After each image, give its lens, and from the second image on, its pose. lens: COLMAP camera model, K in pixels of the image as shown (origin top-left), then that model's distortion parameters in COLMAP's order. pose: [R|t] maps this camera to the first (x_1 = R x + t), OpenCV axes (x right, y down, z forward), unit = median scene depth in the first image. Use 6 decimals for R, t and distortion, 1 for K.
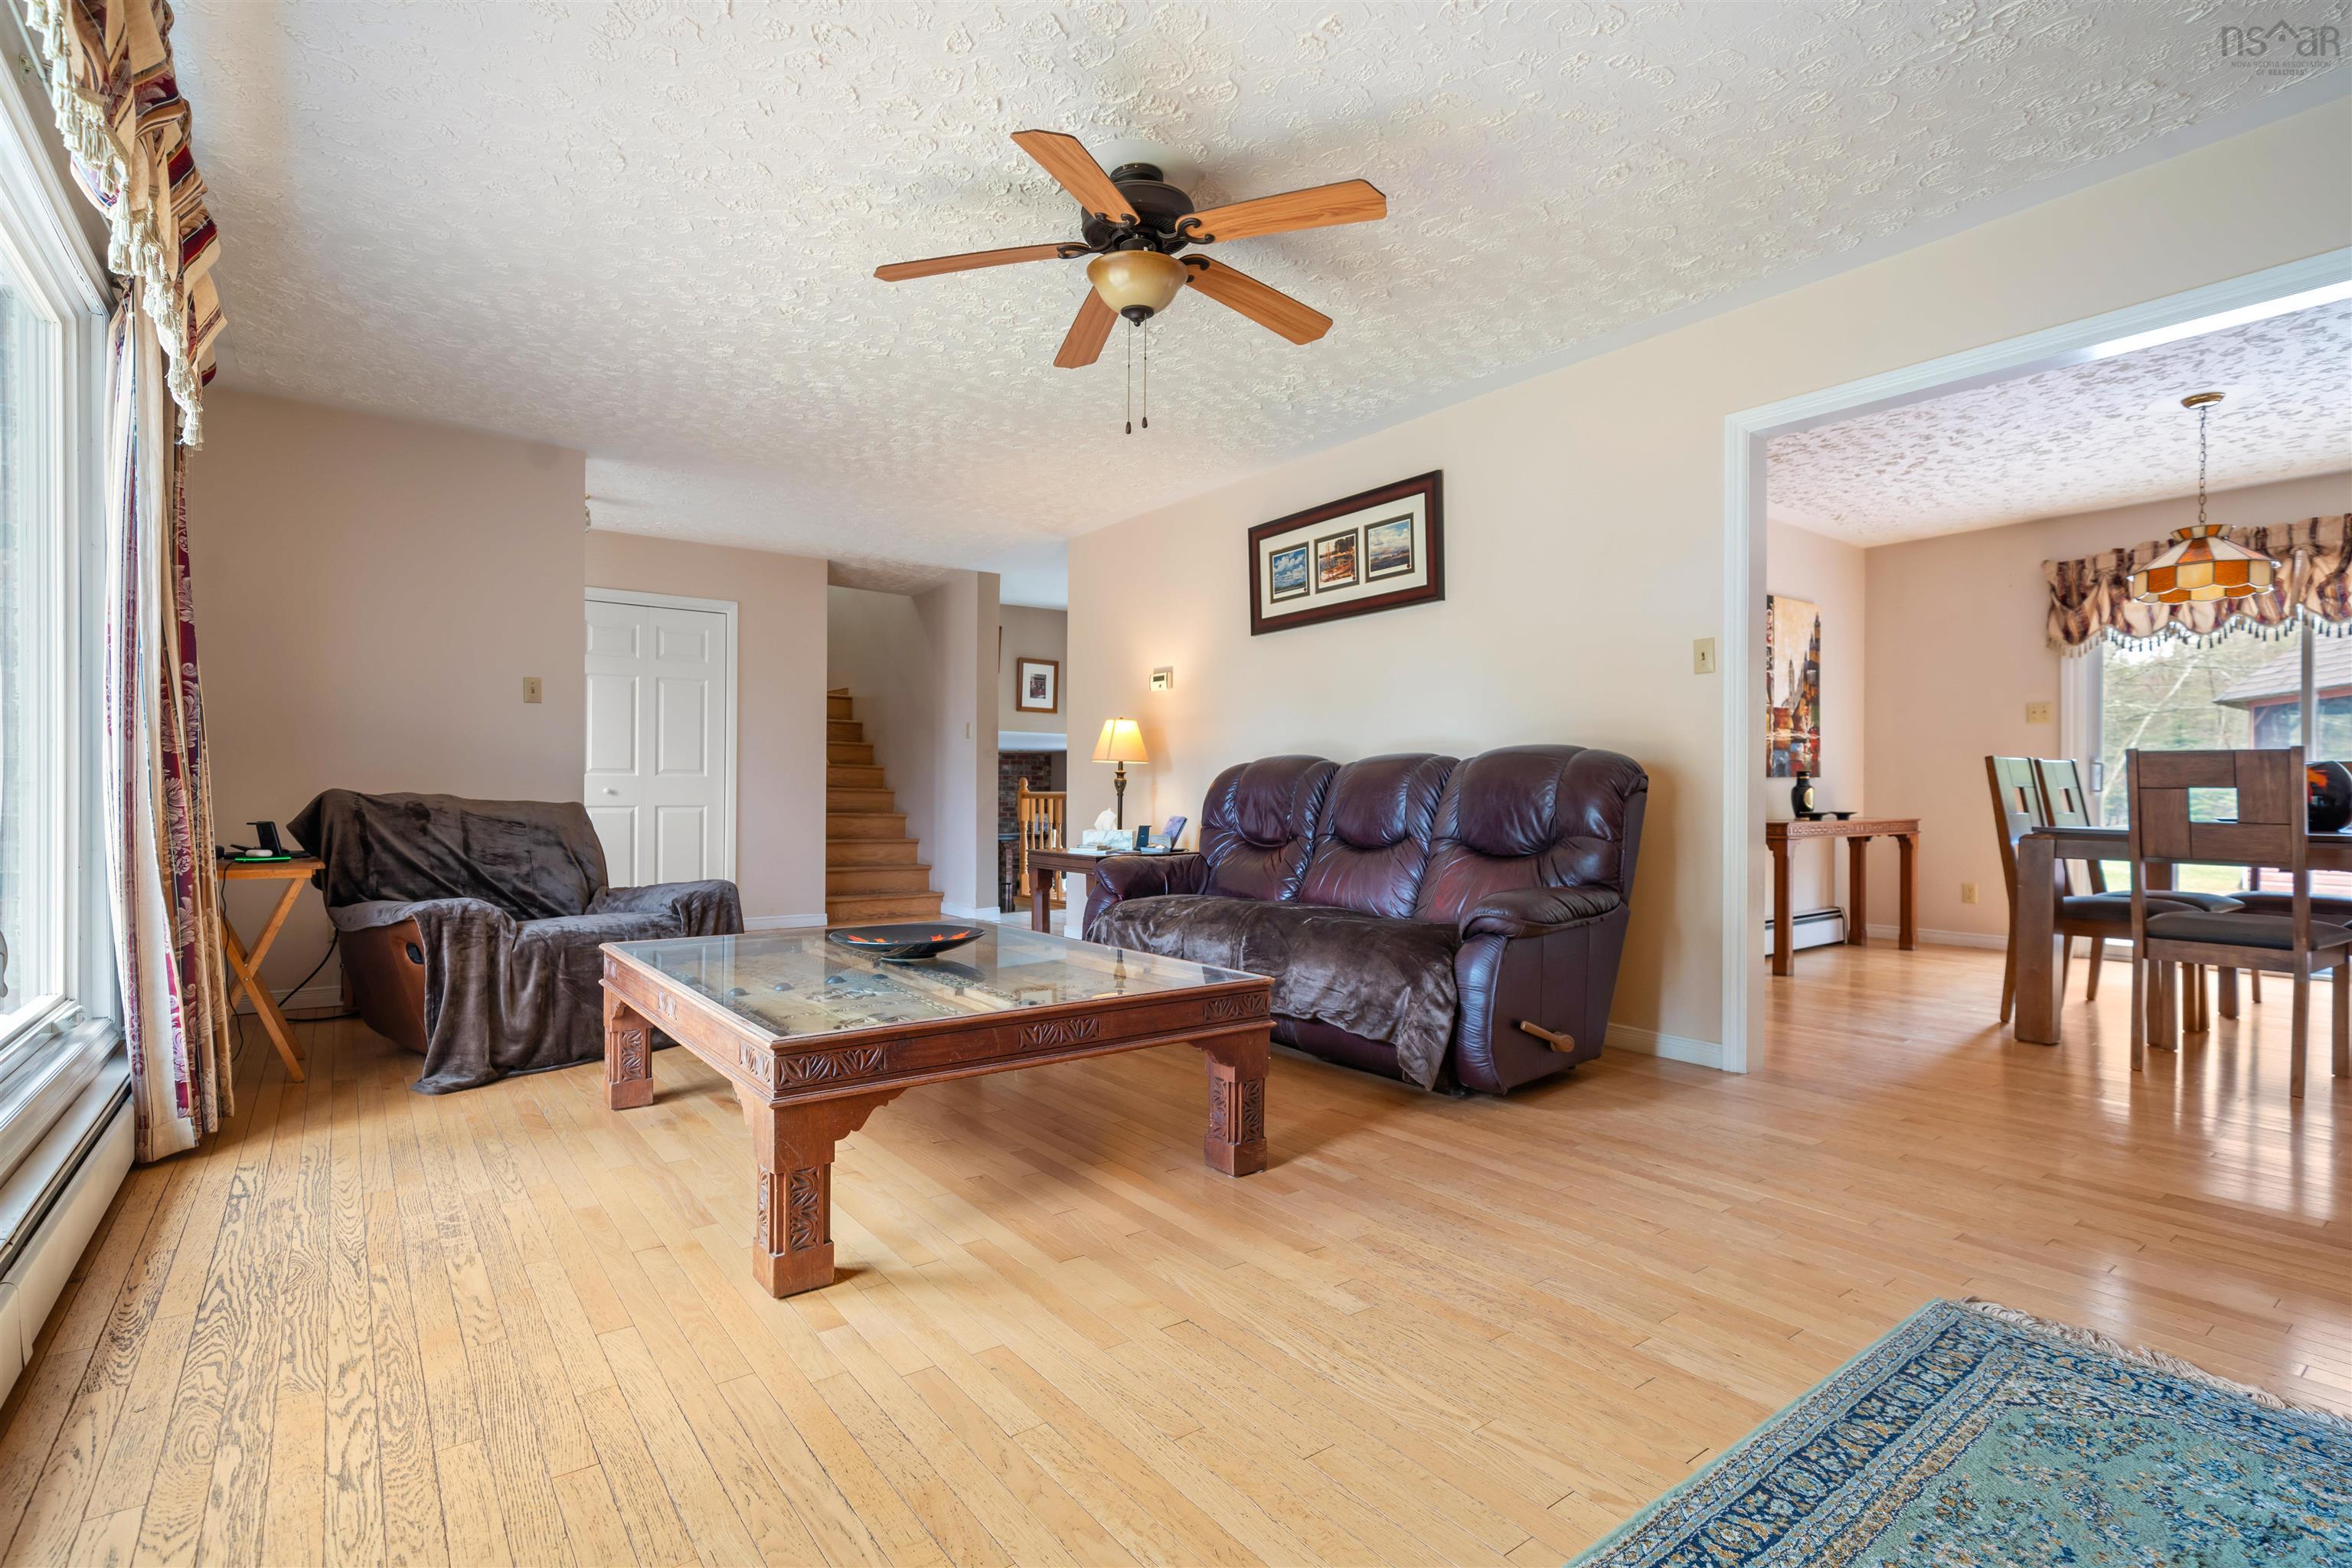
lens RADIAL K [[1099.5, 0, 1193.0], [0, 1099.5, 791.3], [0, 0, 1]] dist [0.000141, 0.000124]
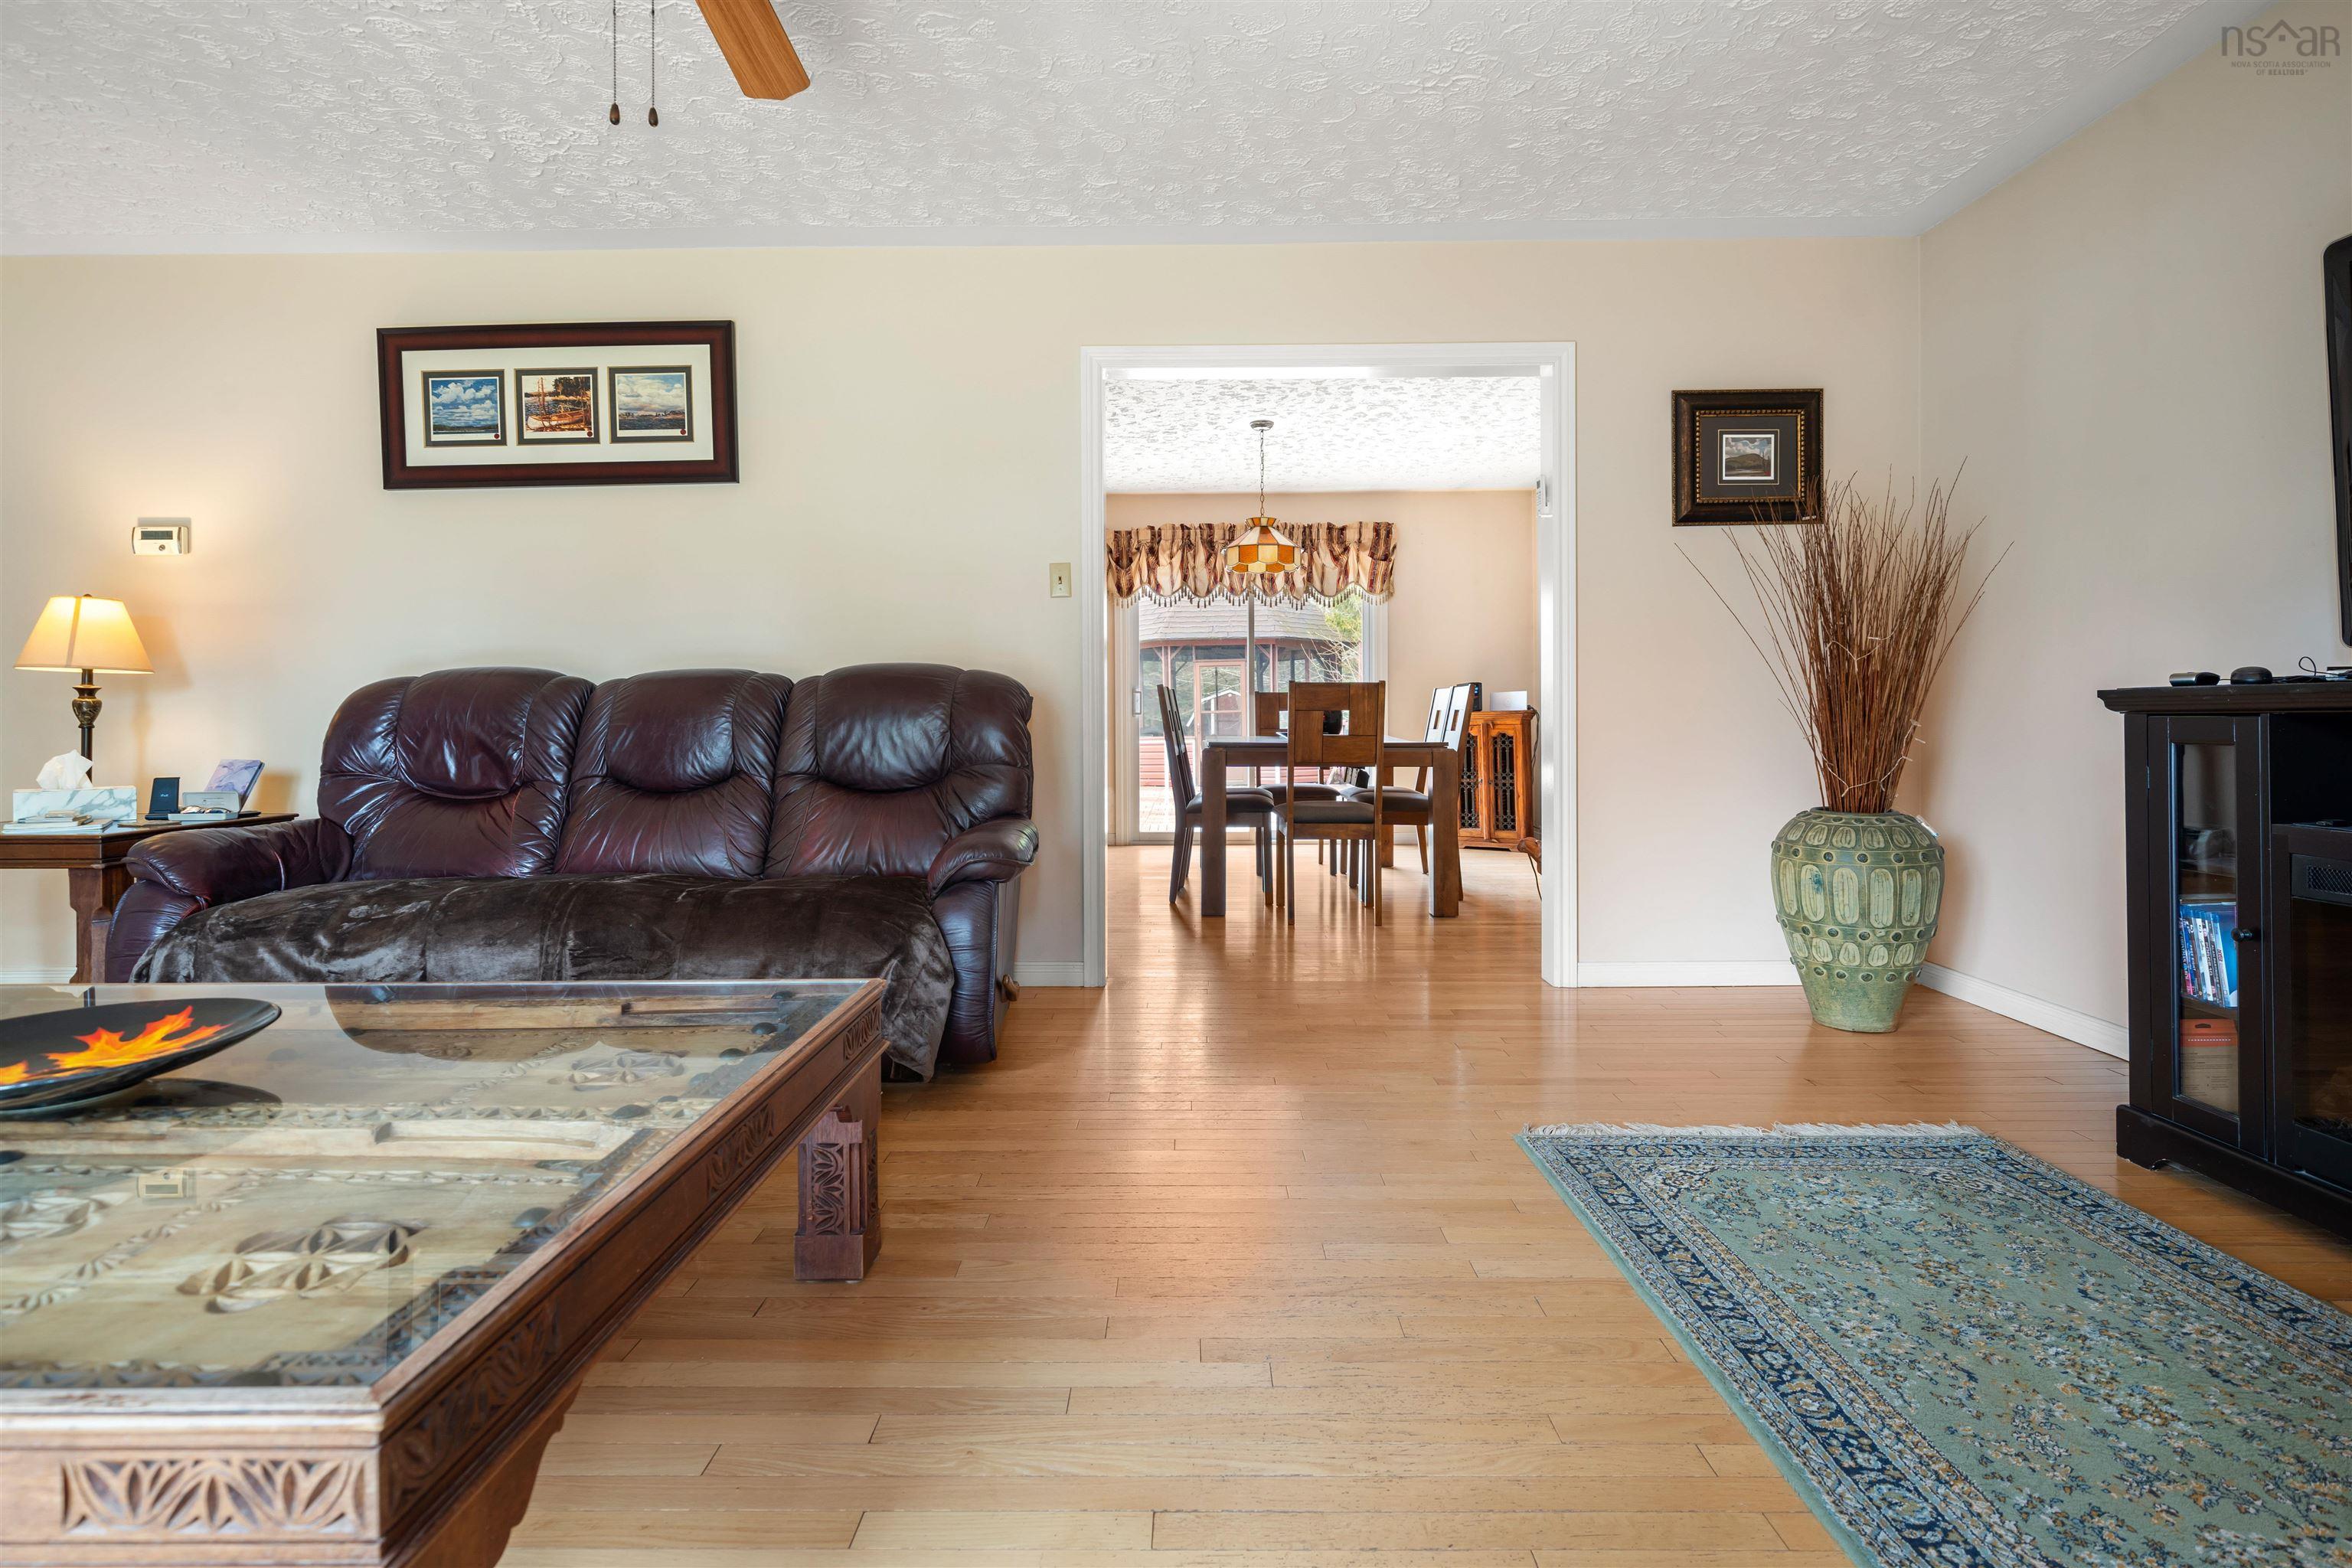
lens RADIAL K [[1099.5, 0, 1179.2], [0, 1099.5, 719.1], [0, 0, 1]] dist [0.000141, 0.000124]
pose [[0.619444, -0.008387, 0.784996, -0.210387], [0.006617, 0.999963, 0.005462, -0.000518], [-0.785013, 0.001811, 0.619477, 0.236120]]
